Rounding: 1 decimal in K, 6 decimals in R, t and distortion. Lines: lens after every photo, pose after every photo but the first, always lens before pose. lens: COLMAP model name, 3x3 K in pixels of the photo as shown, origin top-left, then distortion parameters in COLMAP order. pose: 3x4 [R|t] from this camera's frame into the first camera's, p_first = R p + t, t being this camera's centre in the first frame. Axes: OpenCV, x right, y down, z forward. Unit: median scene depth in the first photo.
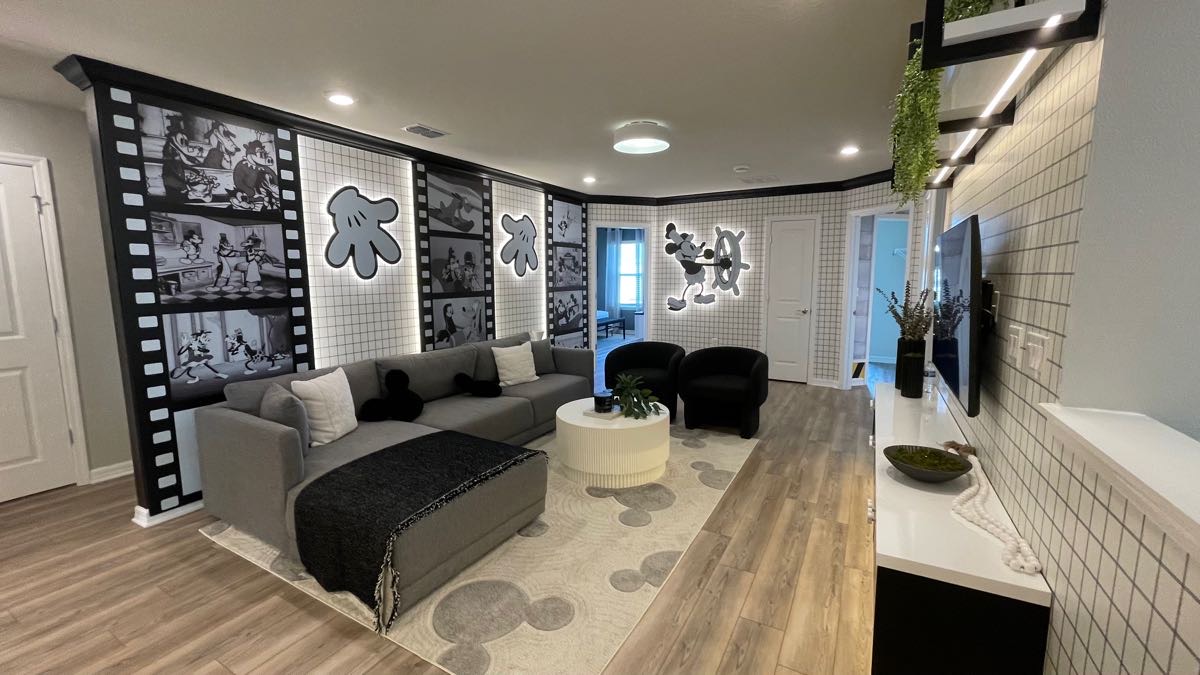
lens RADIAL K [[485.0, 0, 600.0], [0, 485.0, 337.5], [0, 0, 1]] dist [-0.016346, -0.000057]
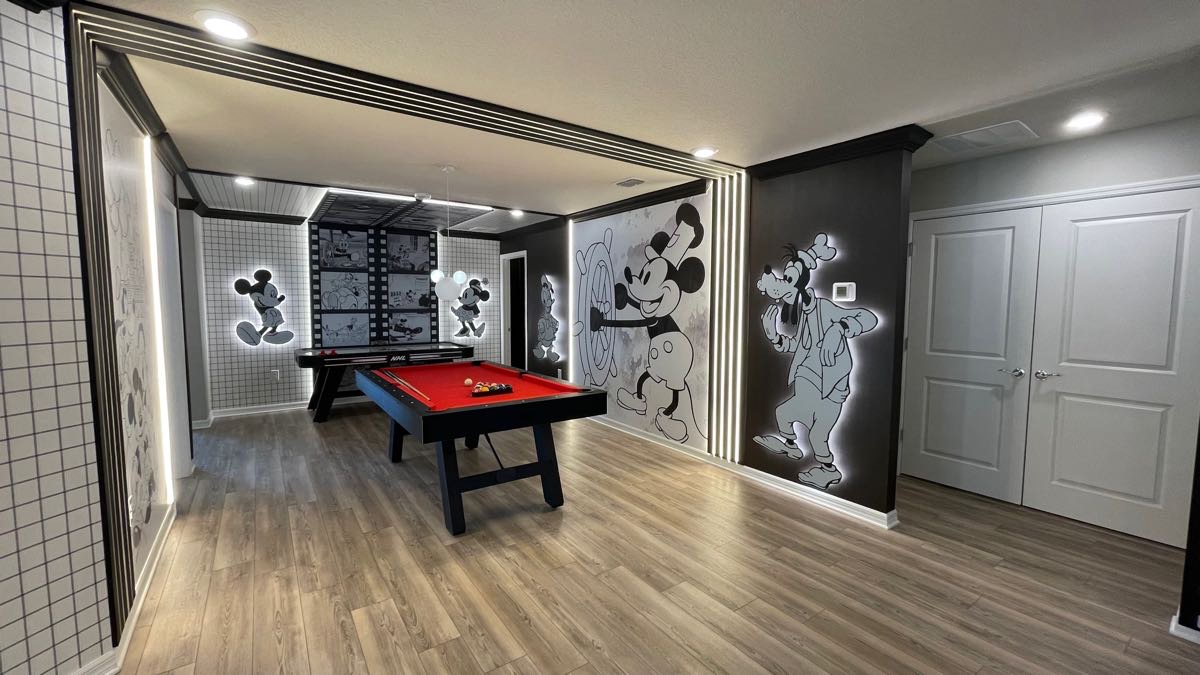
lens RADIAL K [[485.0, 0, 600.0], [0, 485.0, 337.5], [0, 0, 1]] dist [-0.016346, -0.000057]
pose [[-0.438213, 0.064326, -0.896567, 0.120629], [-0.126849, 0.983029, 0.132529, -0.063800], [0.889876, 0.171805, -0.422616, 0.490193]]
